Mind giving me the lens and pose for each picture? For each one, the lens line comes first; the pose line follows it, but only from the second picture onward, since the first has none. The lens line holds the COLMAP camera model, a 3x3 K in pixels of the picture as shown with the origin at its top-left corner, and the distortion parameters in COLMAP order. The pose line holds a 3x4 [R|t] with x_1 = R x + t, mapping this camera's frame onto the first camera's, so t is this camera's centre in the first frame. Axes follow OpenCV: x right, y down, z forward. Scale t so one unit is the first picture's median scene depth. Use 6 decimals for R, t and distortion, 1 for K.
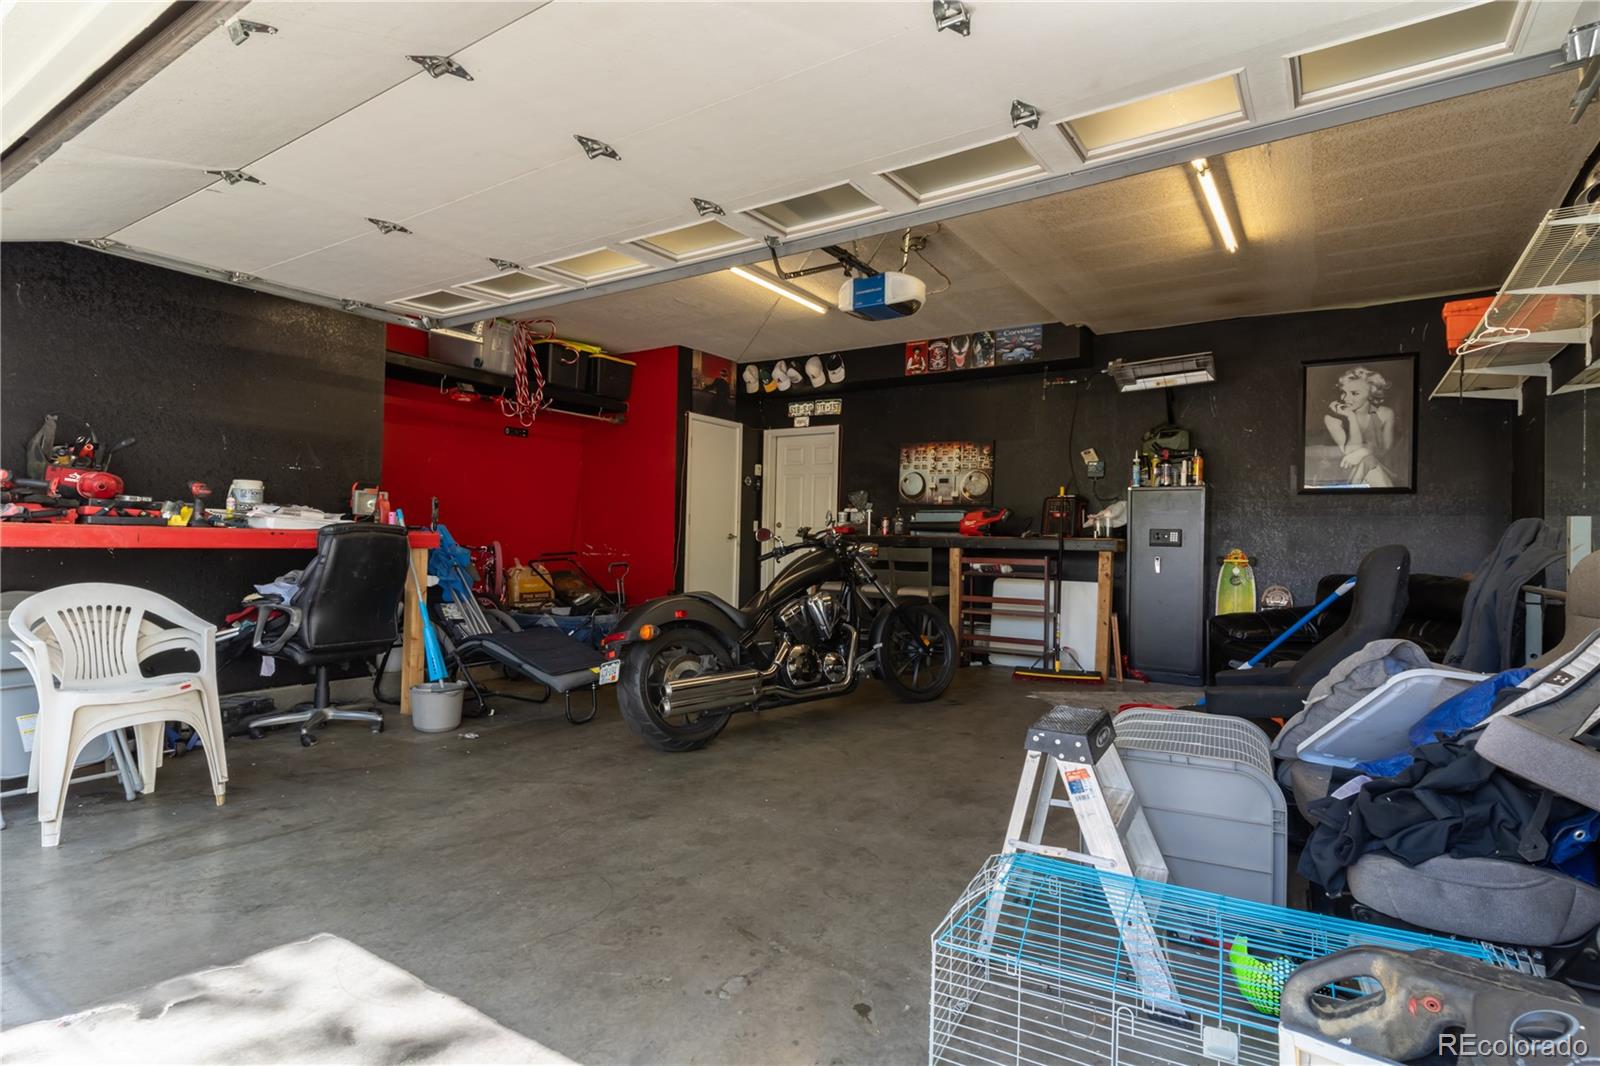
lens RADIAL K [[764.6, 0, 789.9], [0, 764.6, 531.4], [0, 0, 1]] dist [-0.001384, 0.000967]
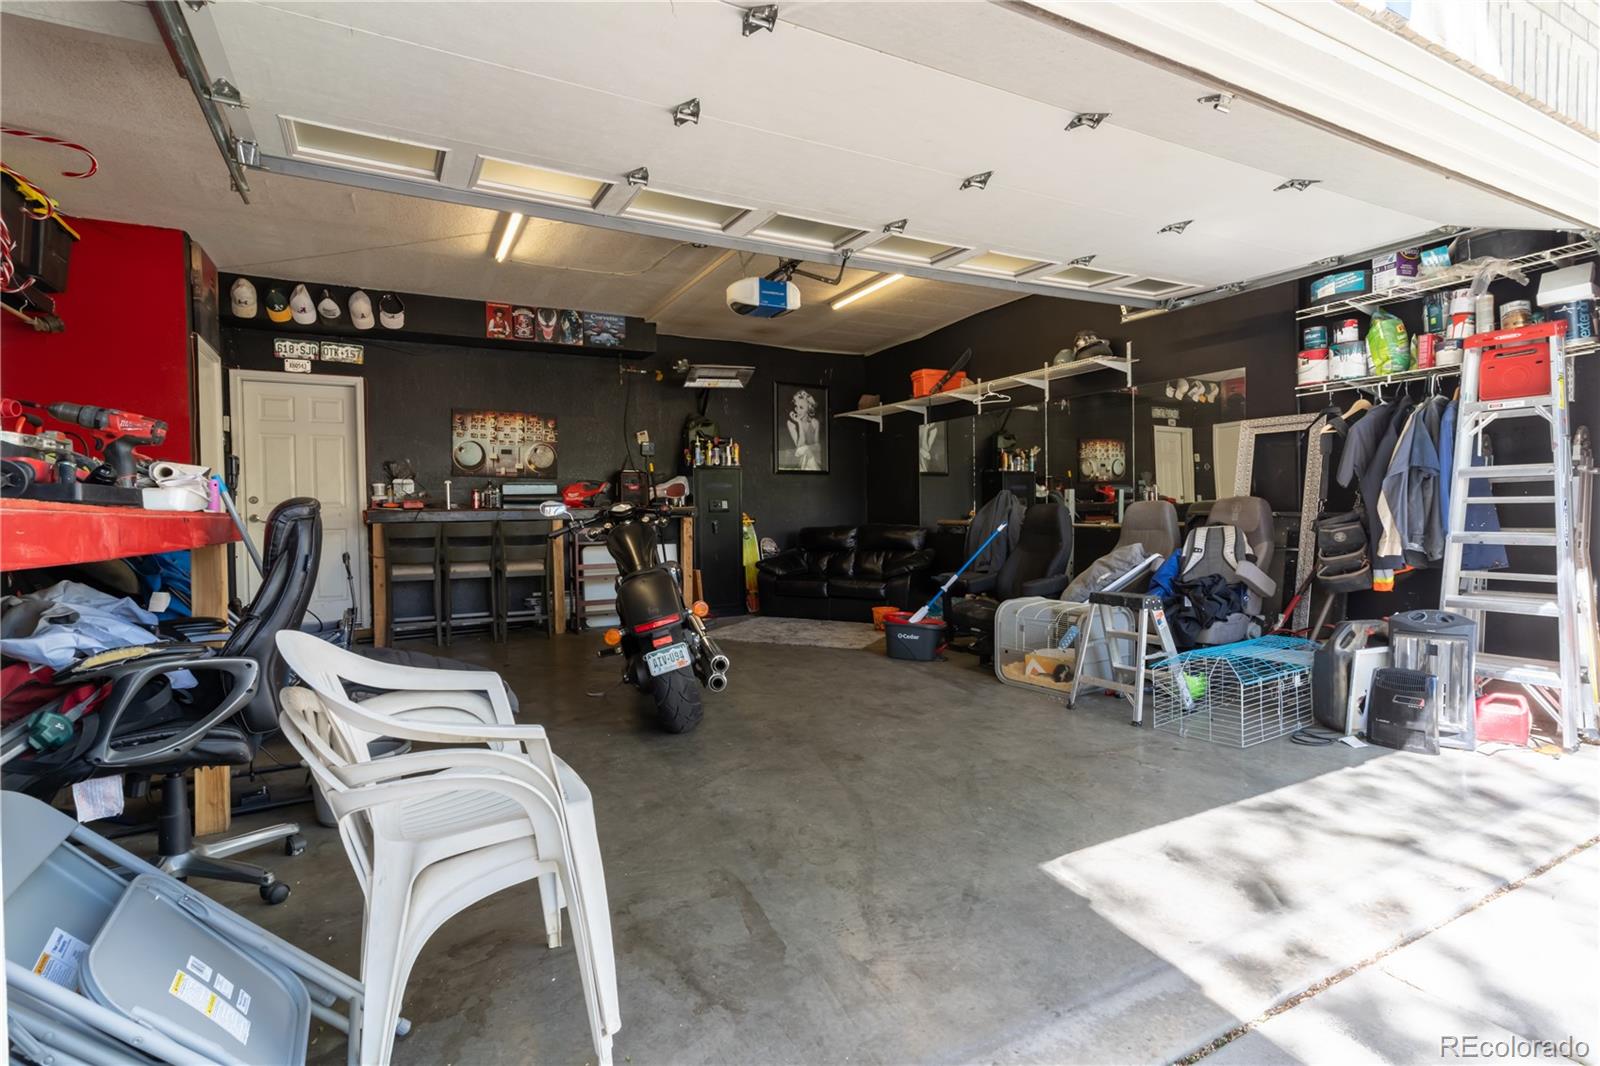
lens RADIAL K [[764.6, 0, 787.2], [0, 764.6, 530.9], [0, 0, 1]] dist [-0.001384, 0.000967]
pose [[0.502634, -0.045656, 0.863293, -0.539673], [0.015567, 0.998921, 0.043766, -0.003546], [-0.864359, -0.008559, 0.502802, 0.239704]]
